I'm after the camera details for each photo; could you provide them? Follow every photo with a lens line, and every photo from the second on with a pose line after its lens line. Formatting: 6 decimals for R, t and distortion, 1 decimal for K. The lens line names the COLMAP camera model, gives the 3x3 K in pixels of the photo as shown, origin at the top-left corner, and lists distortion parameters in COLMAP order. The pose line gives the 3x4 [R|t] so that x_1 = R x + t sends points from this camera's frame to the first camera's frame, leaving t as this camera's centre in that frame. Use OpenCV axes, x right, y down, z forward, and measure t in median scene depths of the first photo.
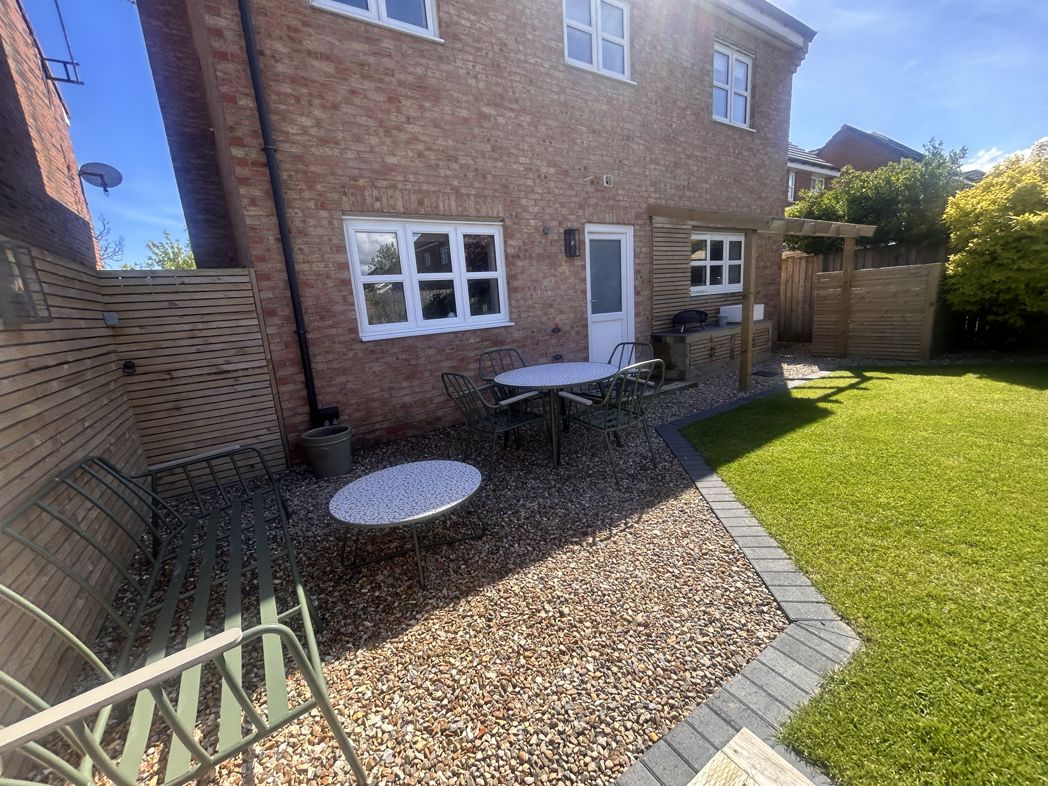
lens RADIAL K [[425.4, 0, 521.1], [0, 425.4, 394.0], [0, 0, 1]] dist [-0.001376, 0.000737]
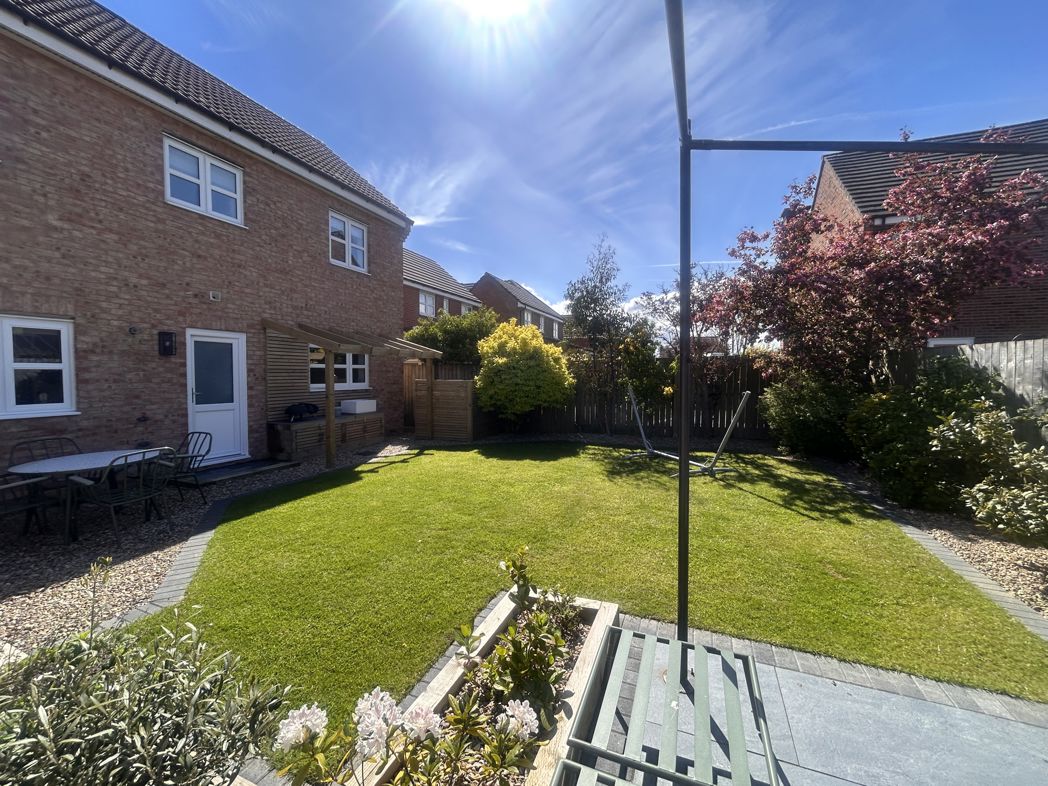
lens RADIAL K [[425.4, 0, 521.9], [0, 425.4, 393.0], [0, 0, 1]] dist [-0.001376, 0.000737]
pose [[0.826613, 0.048041, 0.560717, 0.331738], [0.059193, 0.983401, -0.171520, 0.032969], [-0.559649, 0.174971, 0.810048, -0.521833]]
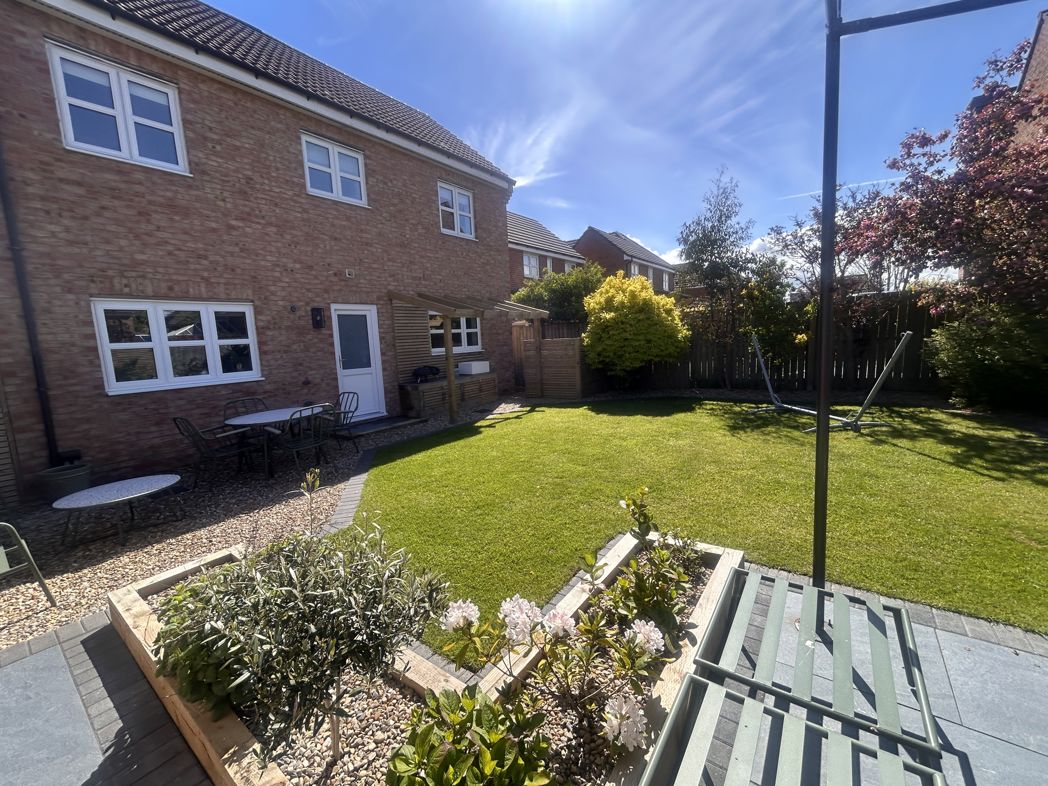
lens RADIAL K [[425.4, 0, 521.2], [0, 425.4, 393.5], [0, 0, 1]] dist [-0.001376, 0.000737]
pose [[0.939806, -0.020319, 0.341105, 0.313149], [0.056042, 0.993879, -0.095203, 0.052006], [-0.337083, 0.108589, 0.935192, -0.527516]]
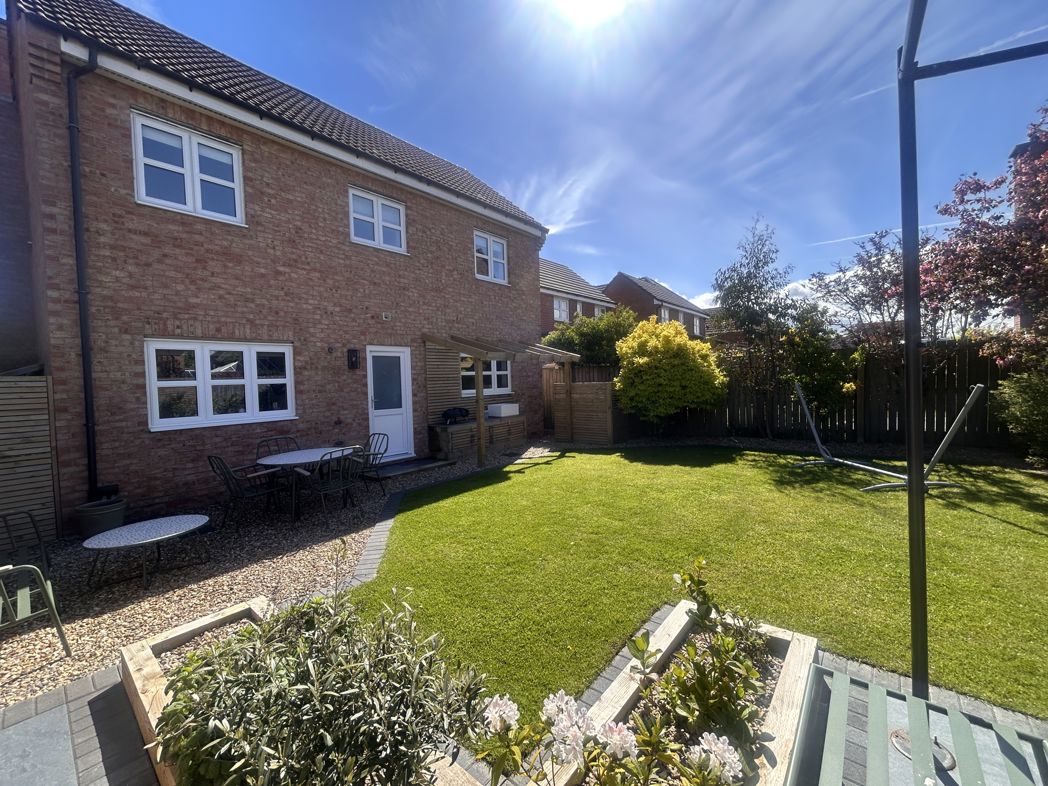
lens RADIAL K [[425.4, 0, 520.7], [0, 425.4, 392.9], [0, 0, 1]] dist [-0.001376, 0.000737]
pose [[0.959243, 0.030837, 0.280895, 0.306810], [0.024920, 0.980924, -0.192788, 0.032796], [-0.281482, 0.191930, 0.940176, -0.494470]]
